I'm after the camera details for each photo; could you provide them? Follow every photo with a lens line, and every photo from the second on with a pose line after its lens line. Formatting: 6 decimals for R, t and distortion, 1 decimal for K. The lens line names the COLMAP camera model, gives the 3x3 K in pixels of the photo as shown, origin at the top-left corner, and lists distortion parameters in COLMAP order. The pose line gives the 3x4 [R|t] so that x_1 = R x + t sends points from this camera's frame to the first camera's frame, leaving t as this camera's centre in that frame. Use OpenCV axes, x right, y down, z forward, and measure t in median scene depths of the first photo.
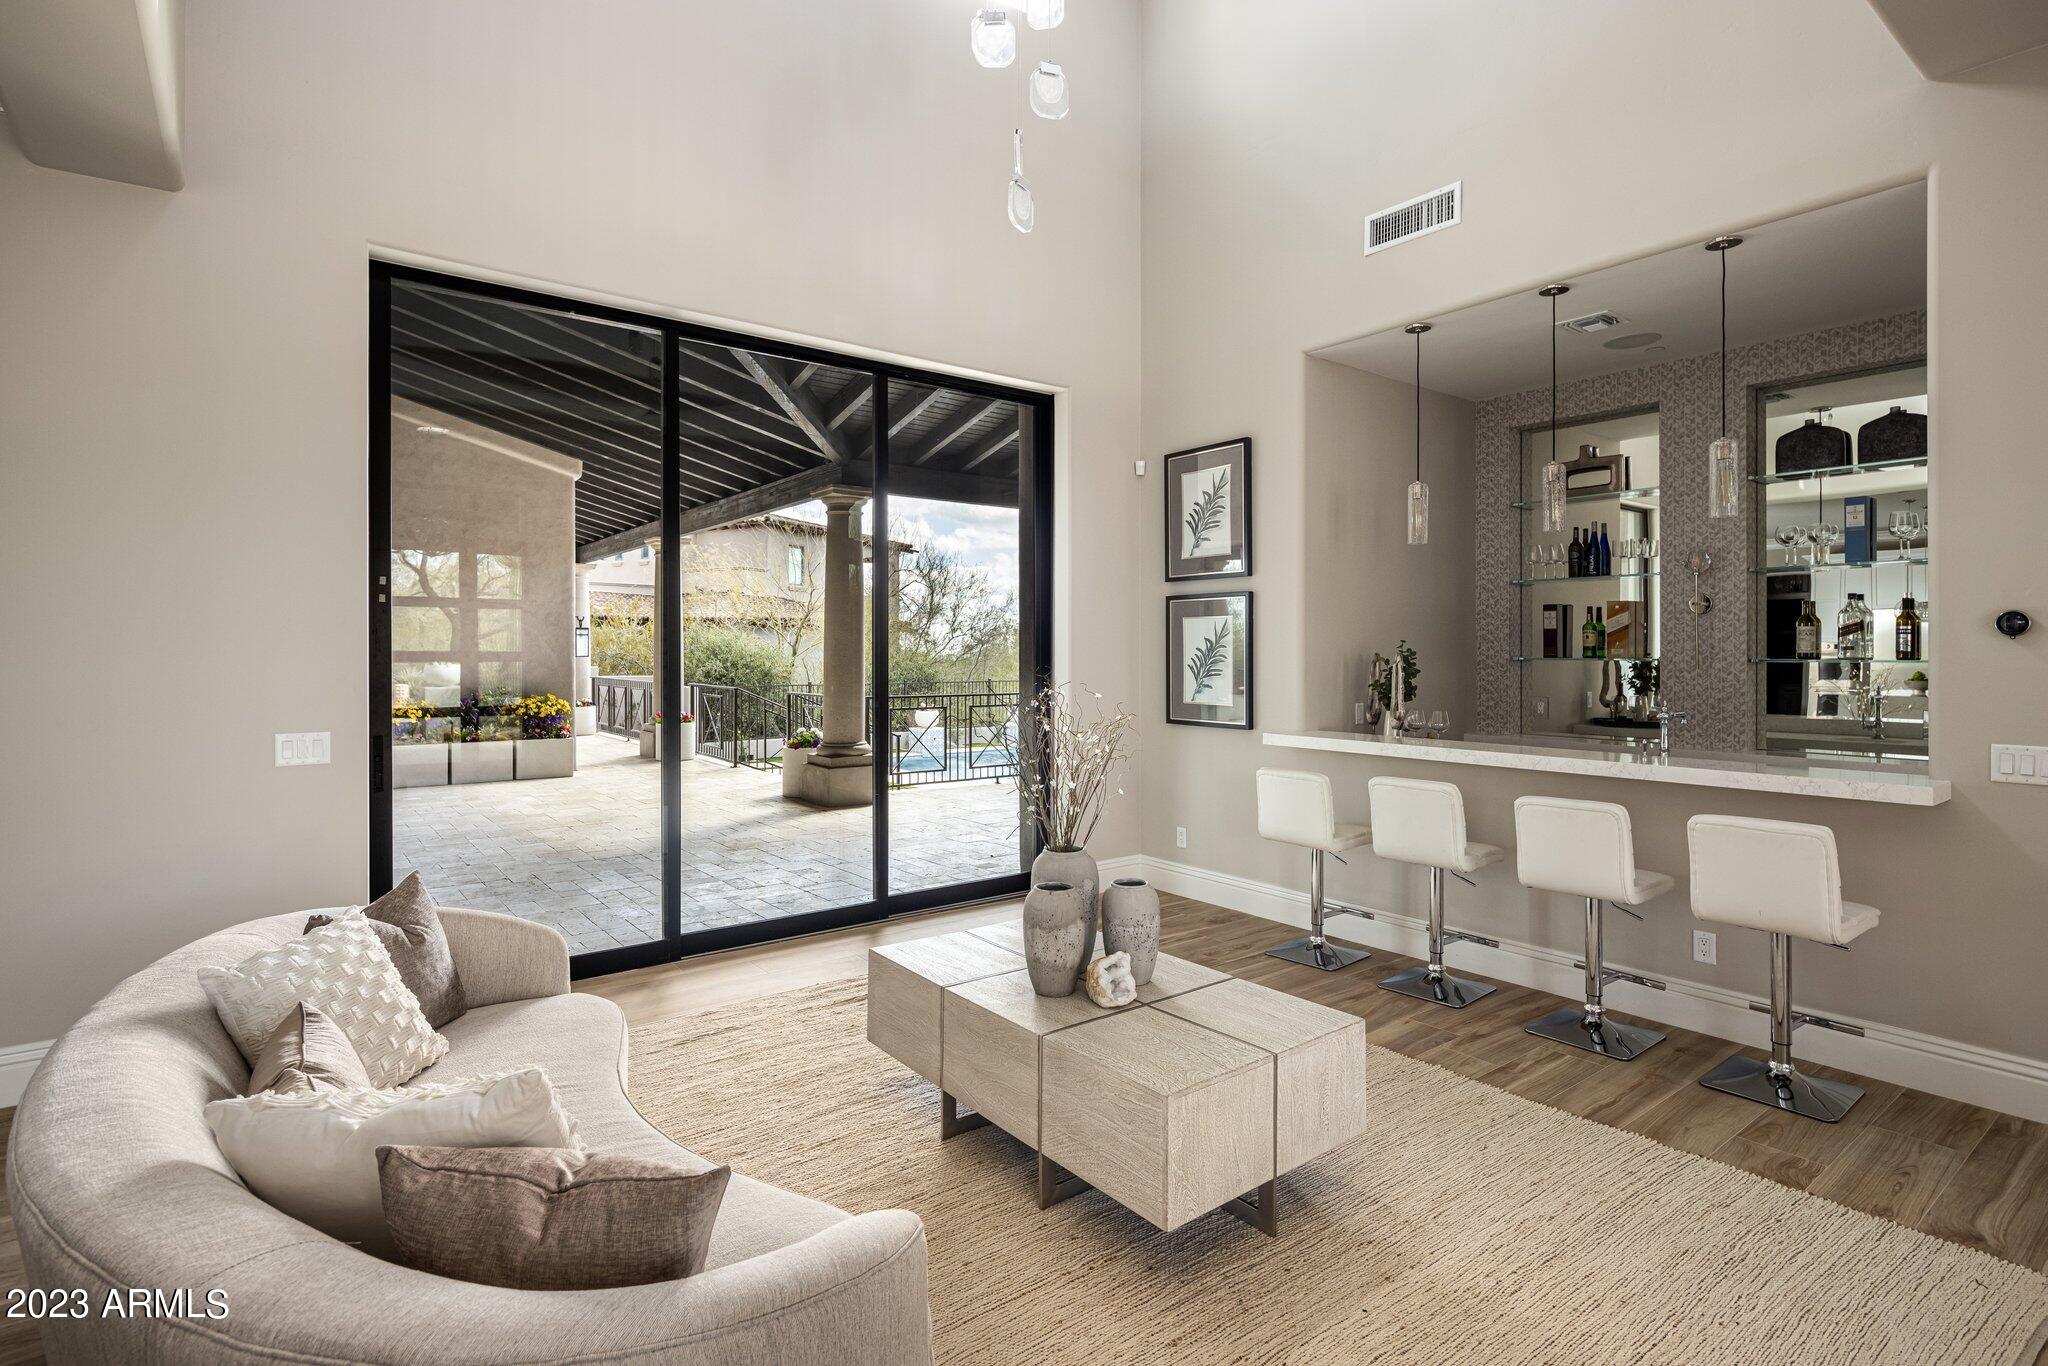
lens RADIAL K [[996.6, 0, 1032.3], [0, 996.6, 650.6], [0, 0, 1]] dist [0.010423, -0.005057]
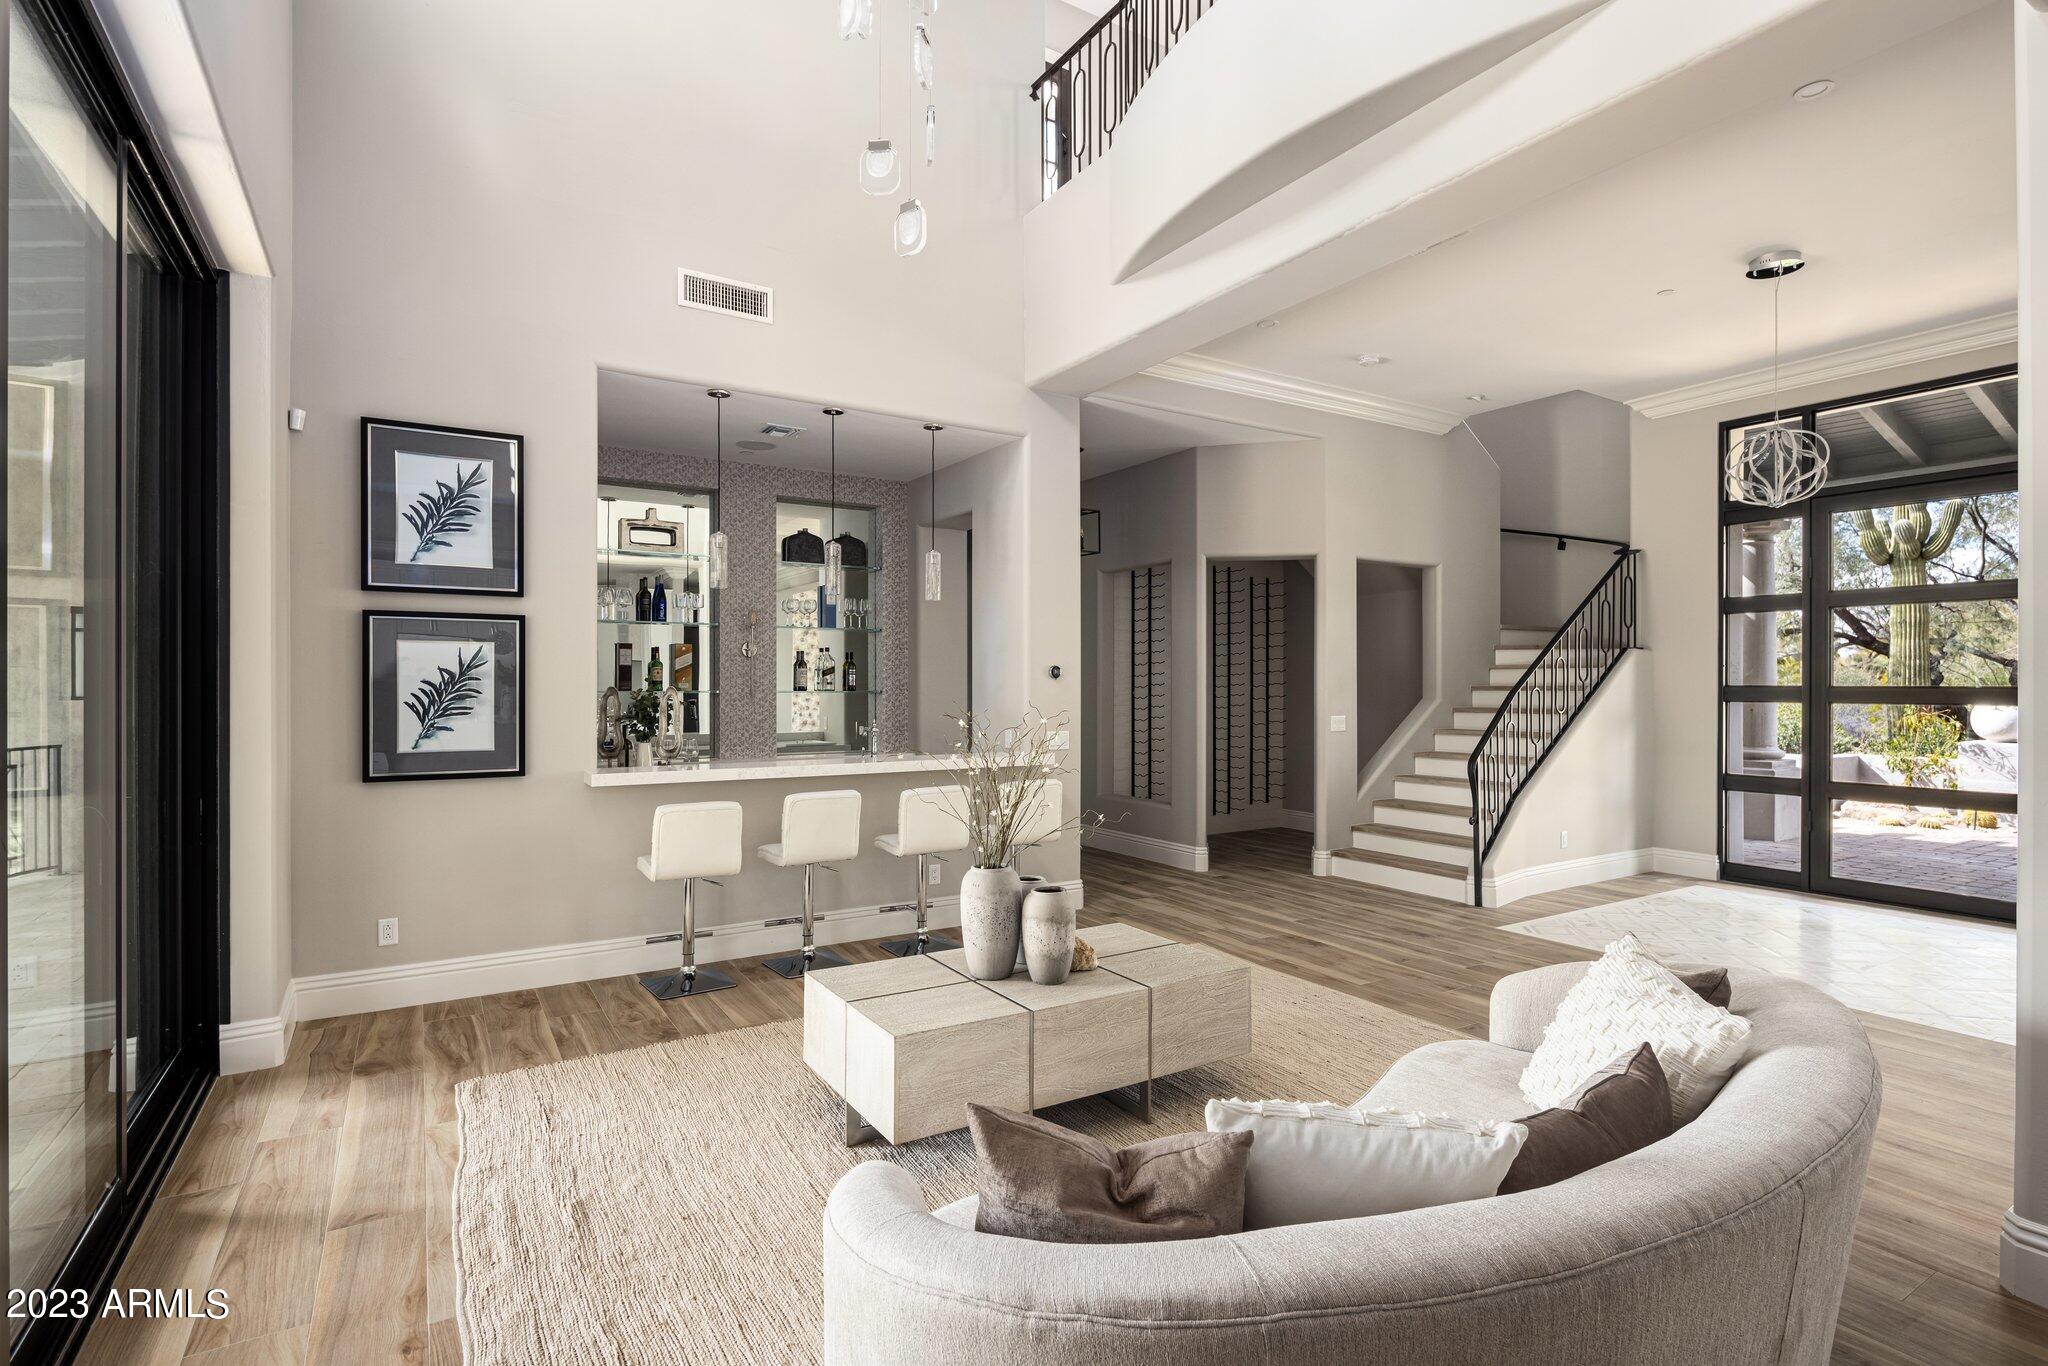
lens RADIAL K [[996.6, 0, 1013.4], [0, 996.6, 679.6], [0, 0, 1]] dist [0.010423, -0.005057]
pose [[0.109672, 0.005460, 0.993953, -0.599373], [0.002144, 0.999981, -0.005729, 0.002296], [-0.993966, 0.002759, 0.109658, 0.489276]]
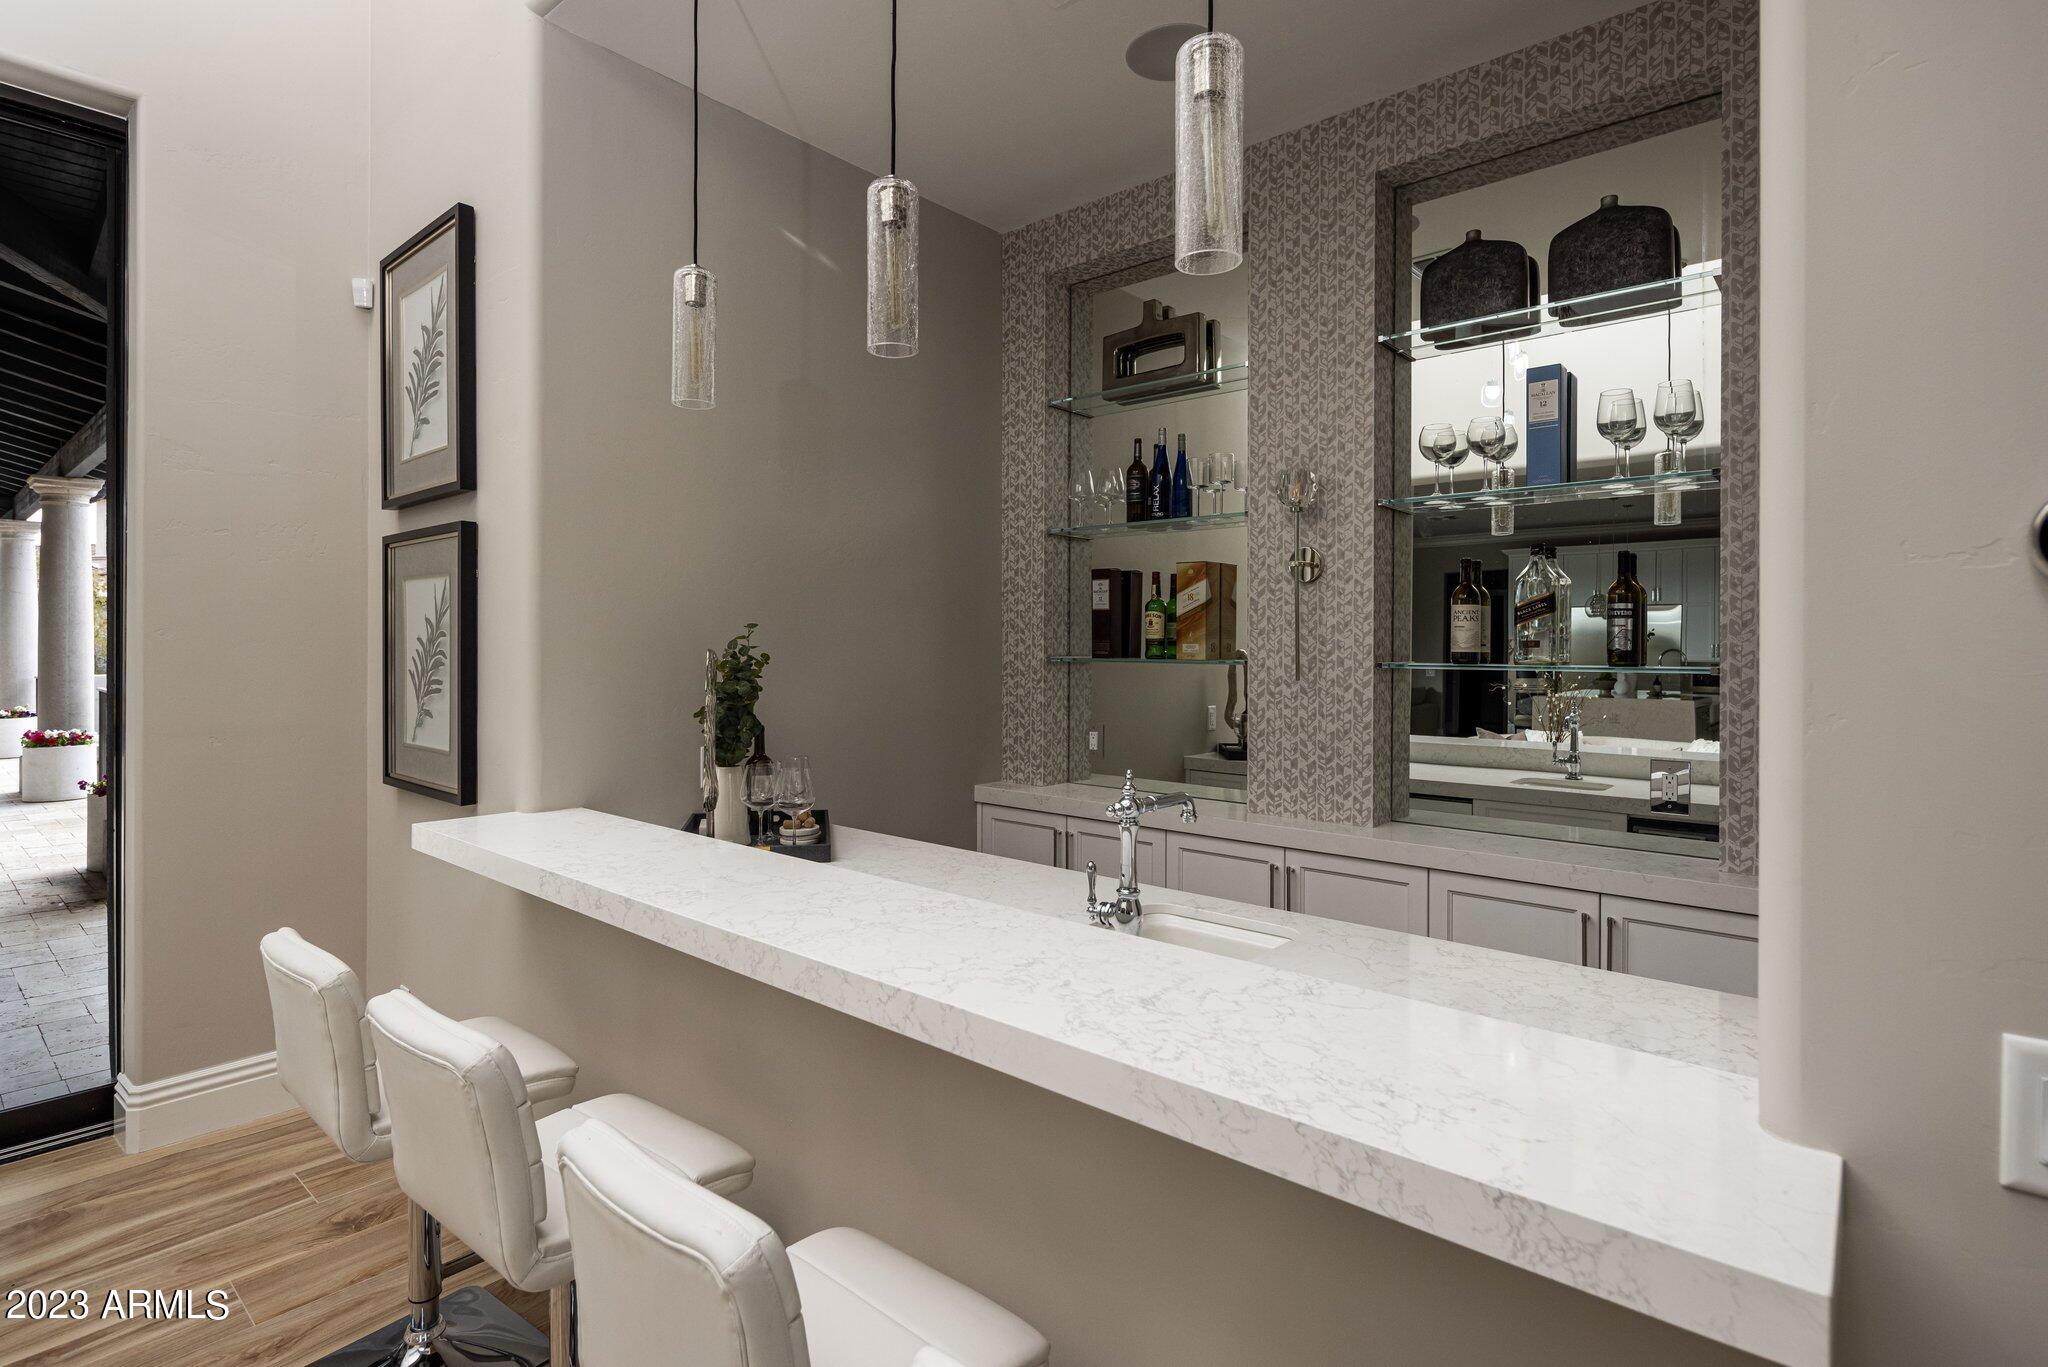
lens RADIAL K [[996.6, 0, 1028.1], [0, 996.6, 646.2], [0, 0, 1]] dist [0.010423, -0.005057]
pose [[0.978611, 0.004794, 0.205663, 0.389778], [-0.005140, 0.999986, 0.001144, -0.000401], [-0.205654, -0.002177, 0.978622, 0.469107]]
